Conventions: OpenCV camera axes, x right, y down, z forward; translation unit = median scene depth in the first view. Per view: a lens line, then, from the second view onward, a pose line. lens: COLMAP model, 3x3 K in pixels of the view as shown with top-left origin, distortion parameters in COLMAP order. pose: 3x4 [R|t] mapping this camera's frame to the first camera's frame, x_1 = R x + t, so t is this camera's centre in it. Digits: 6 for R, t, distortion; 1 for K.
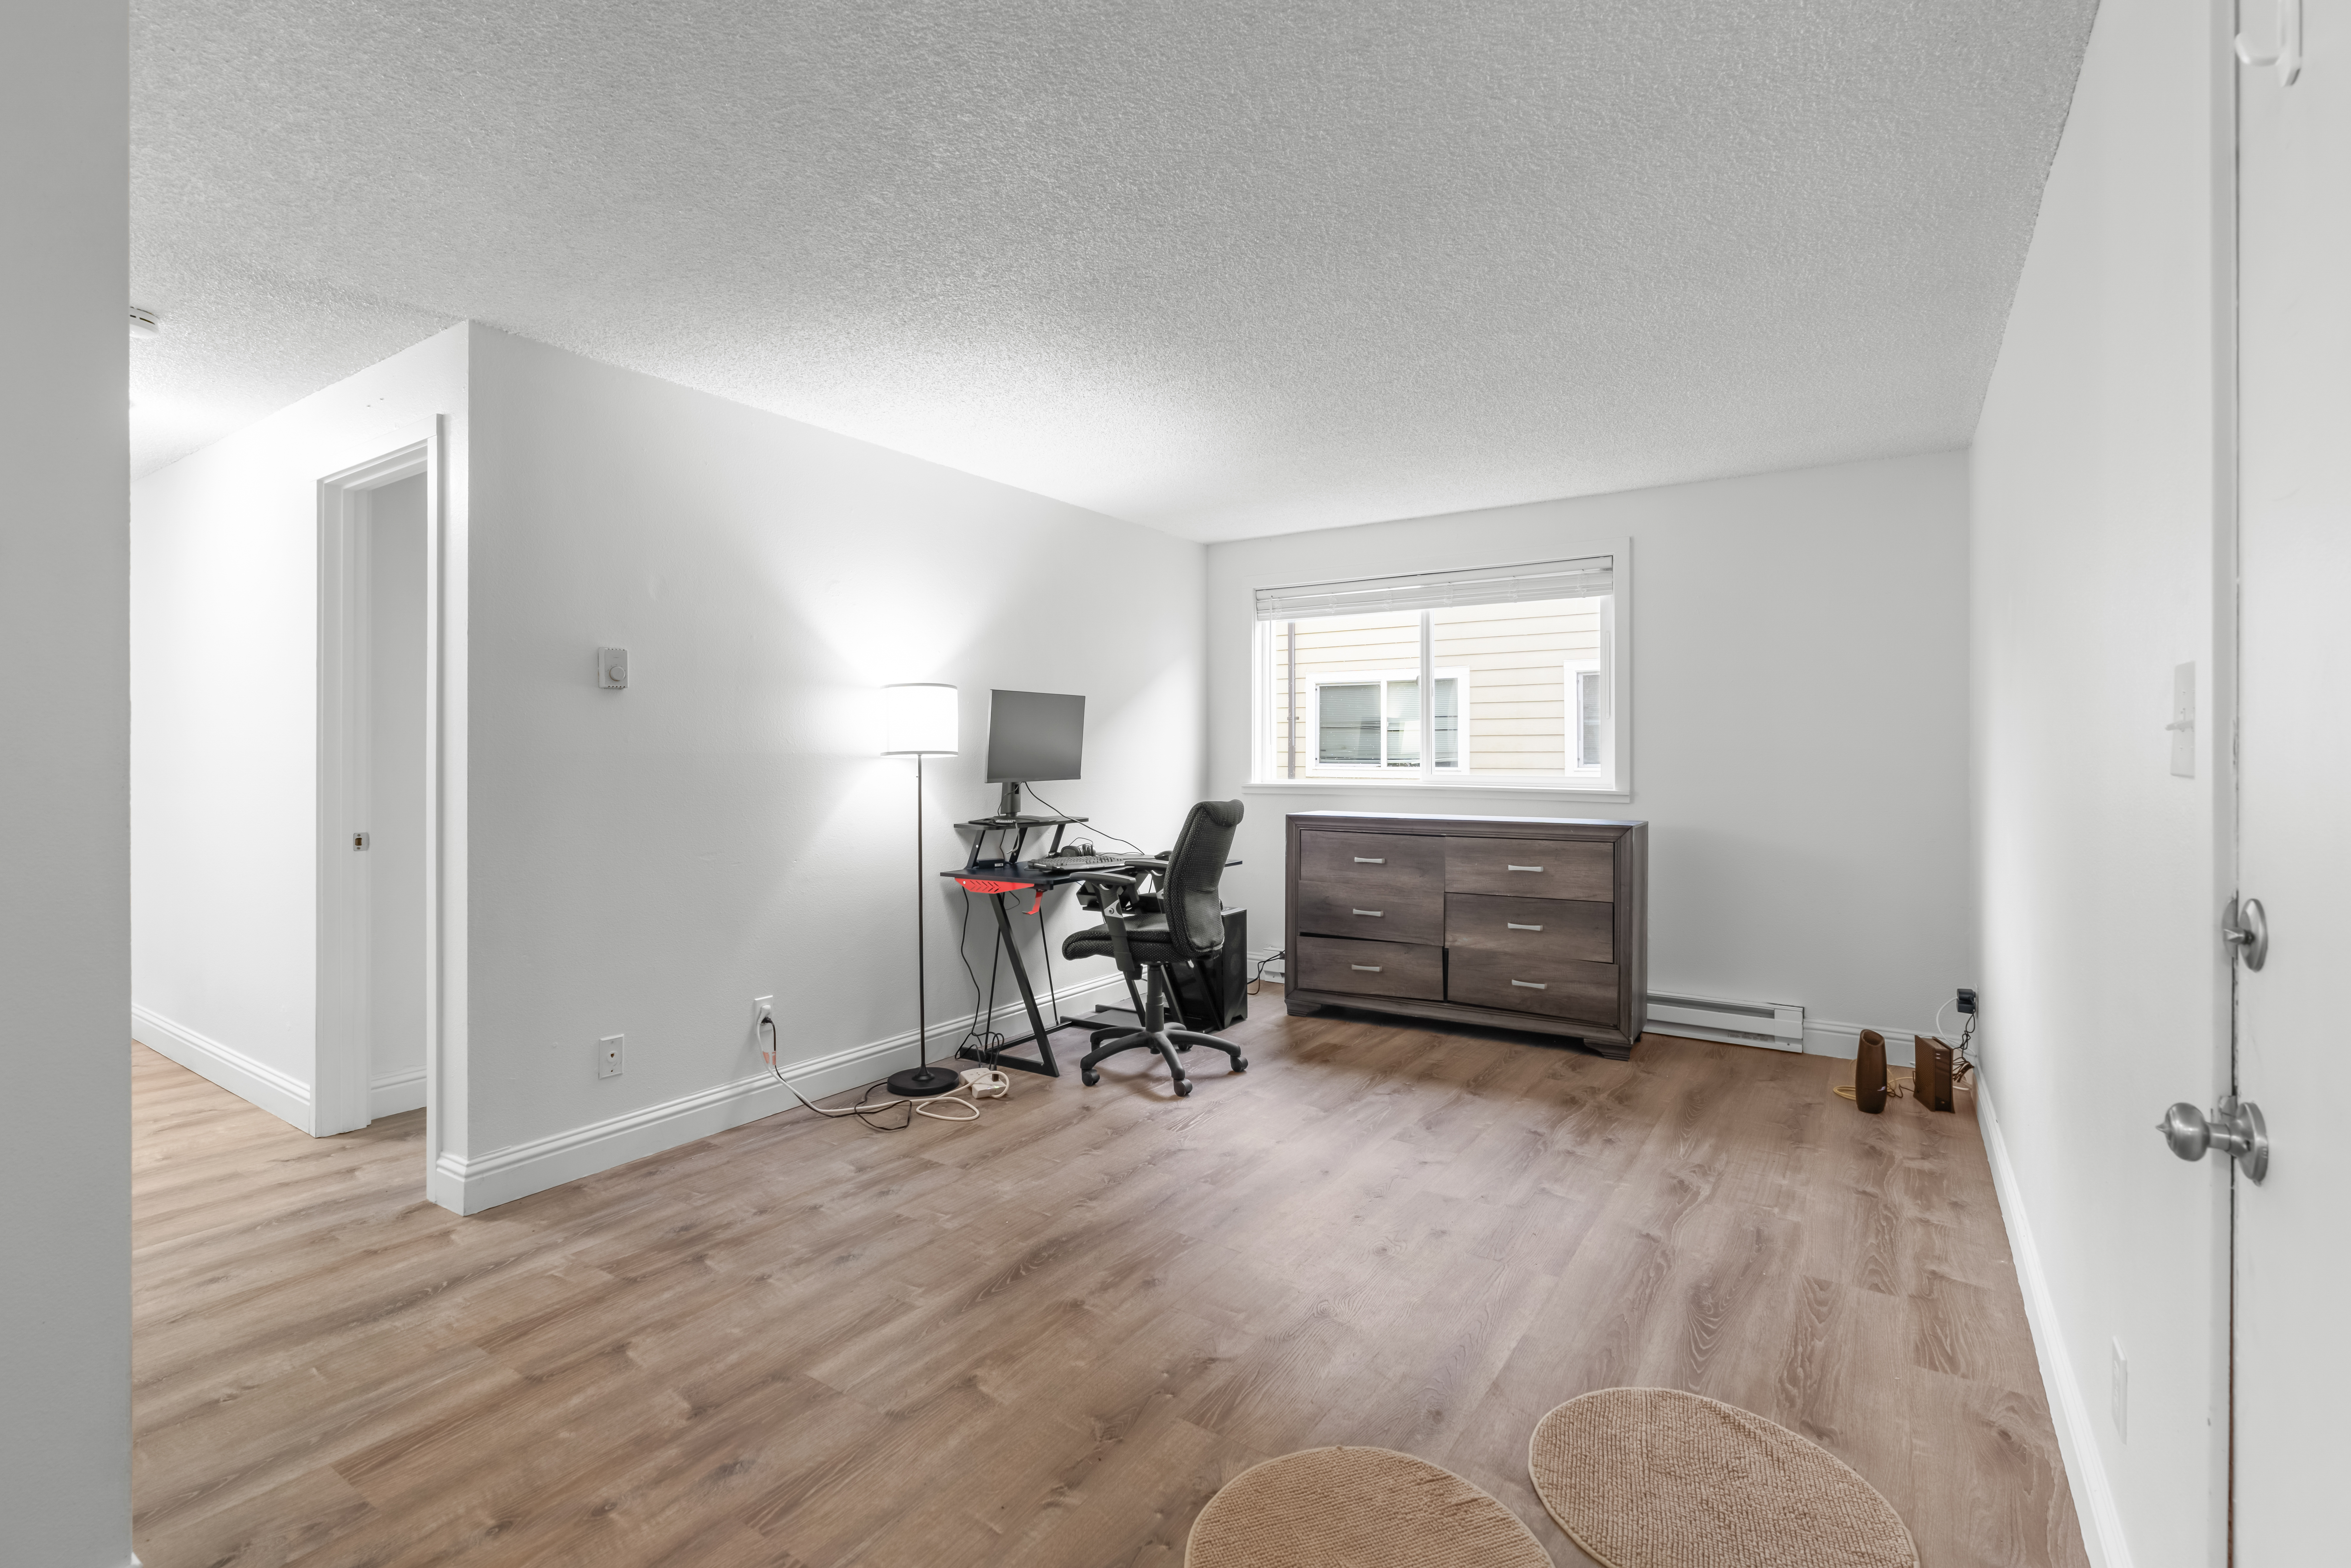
lens RADIAL K [[1076.2, 0, 1176.7], [0, 1076.2, 764.9], [0, 0, 1]] dist [-0.004552, 0.001673]
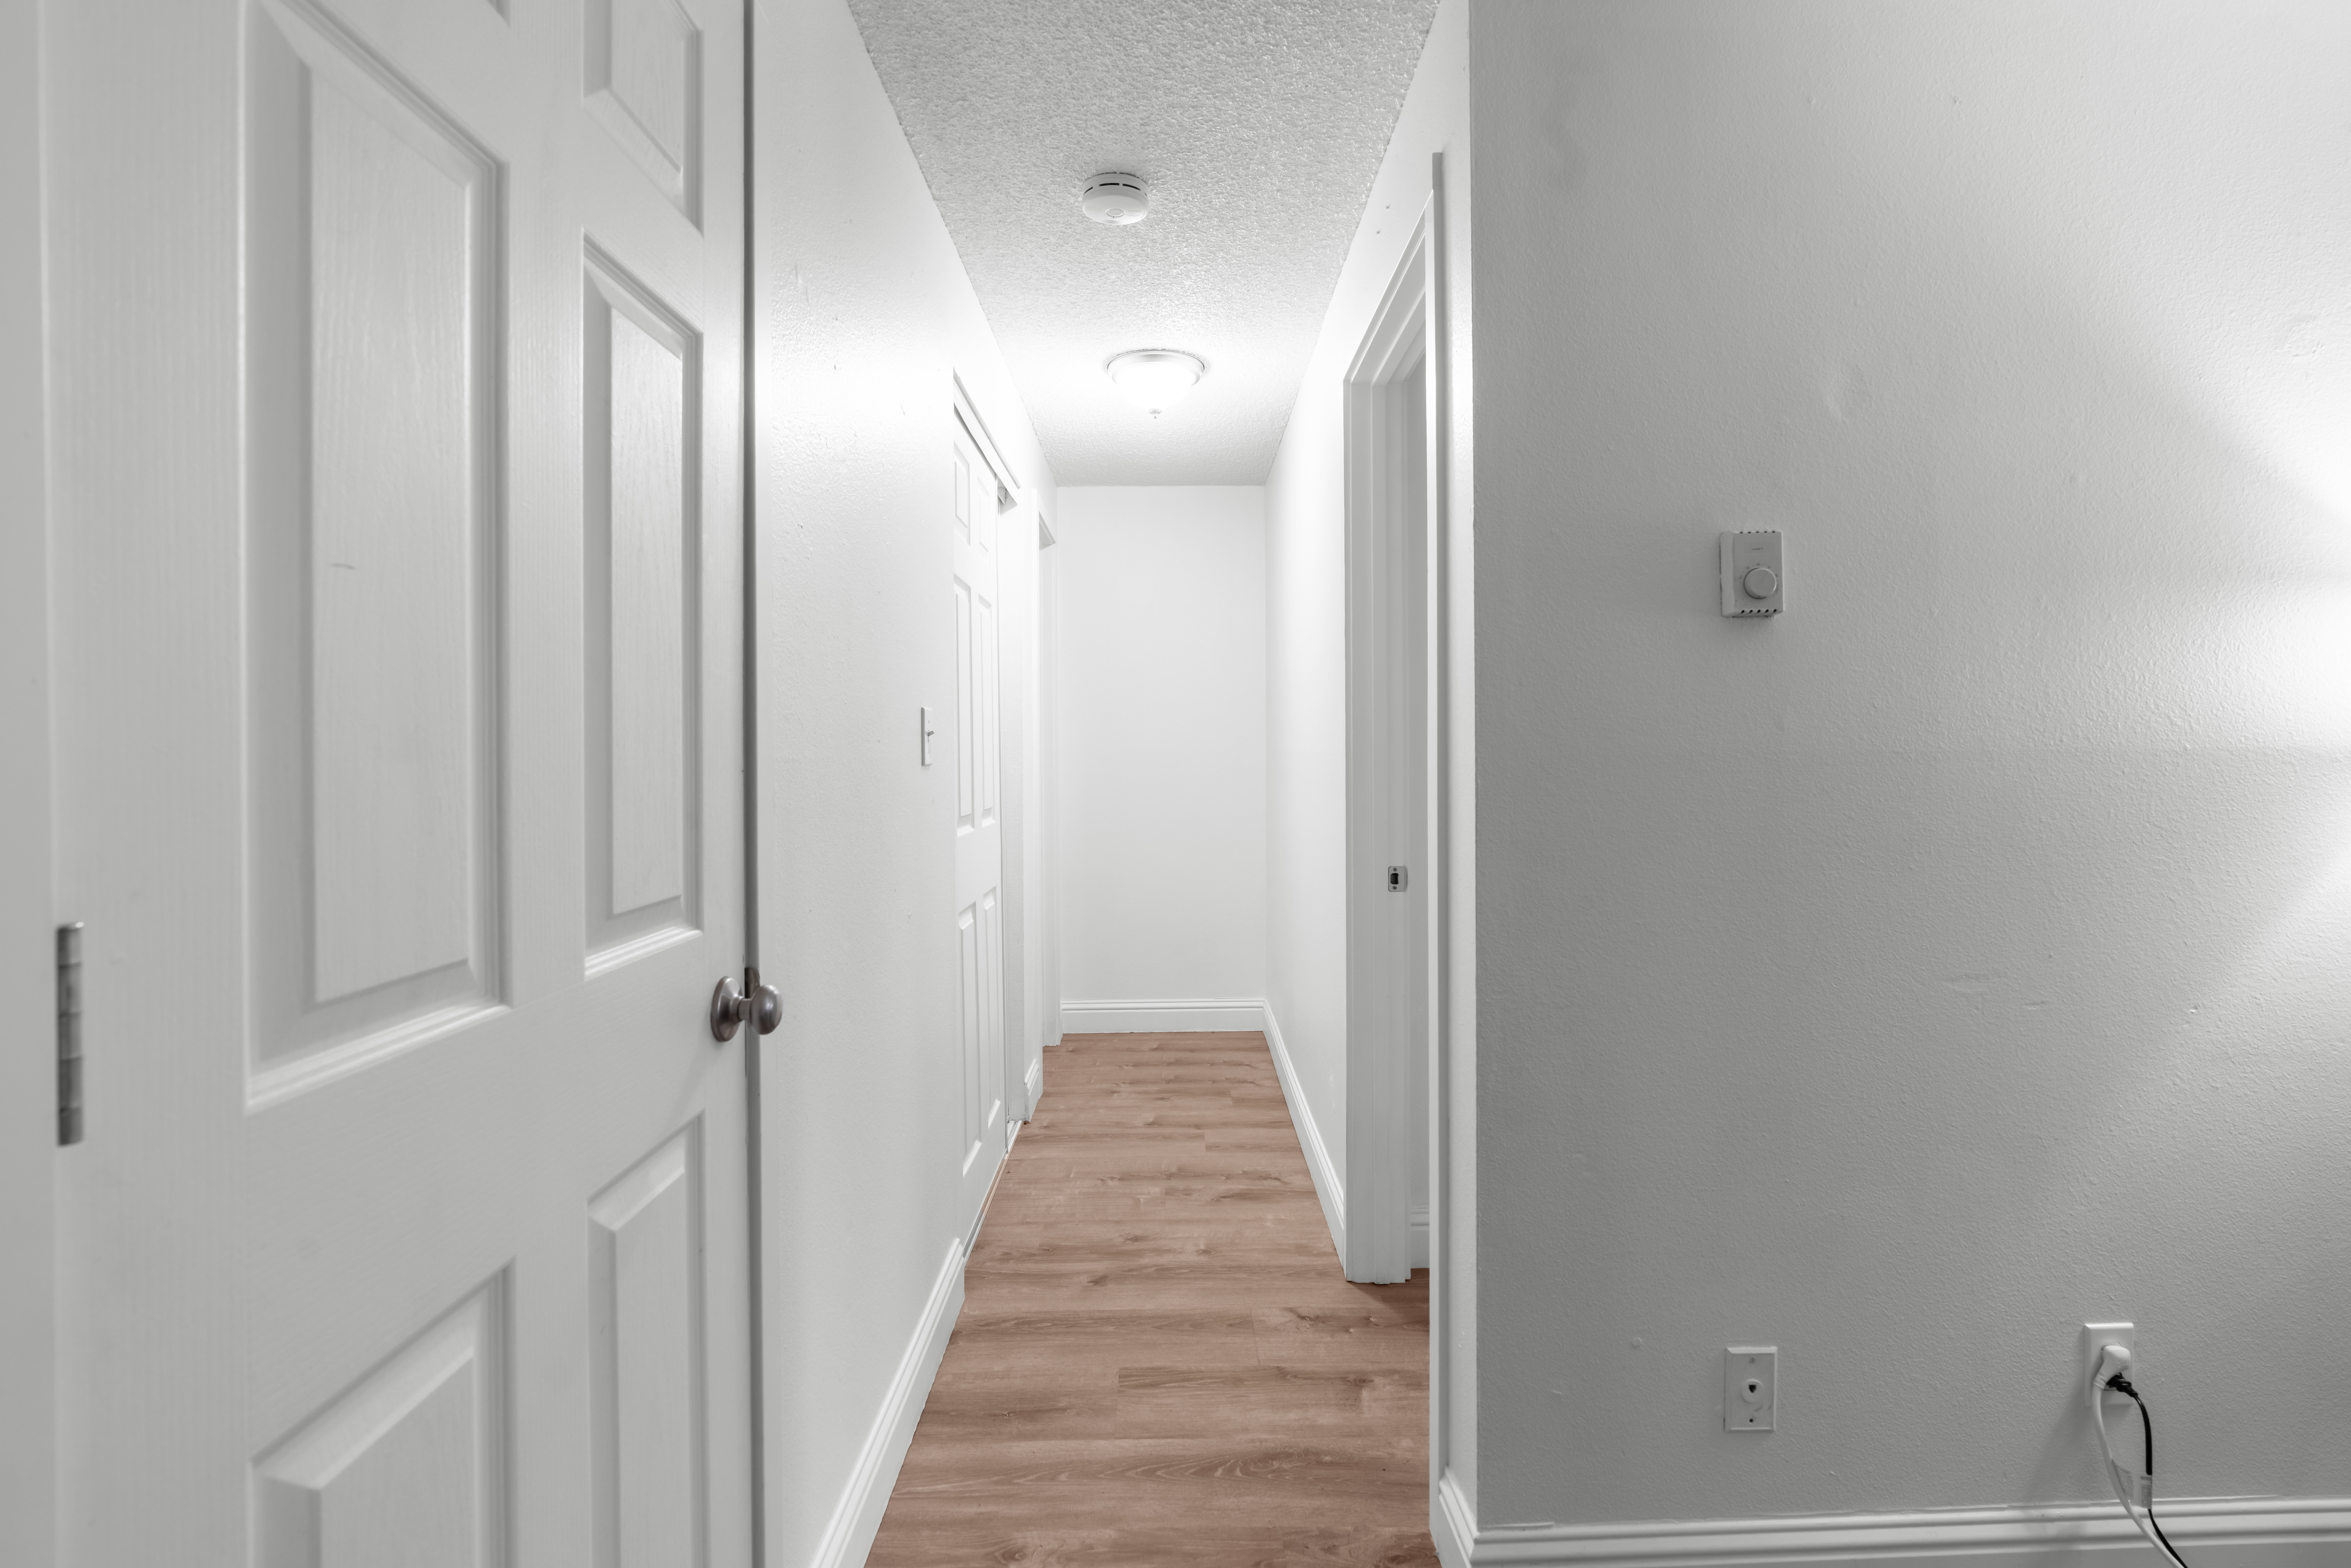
lens RADIAL K [[1076.2, 0, 1183.4], [0, 1076.2, 759.0], [0, 0, 1]] dist [-0.004552, 0.001673]
pose [[0.561362, 0.000095, -0.827570, -0.264071], [0.005912, 0.999974, 0.004125, -0.011892], [0.827549, -0.007209, 0.561347, 0.510007]]
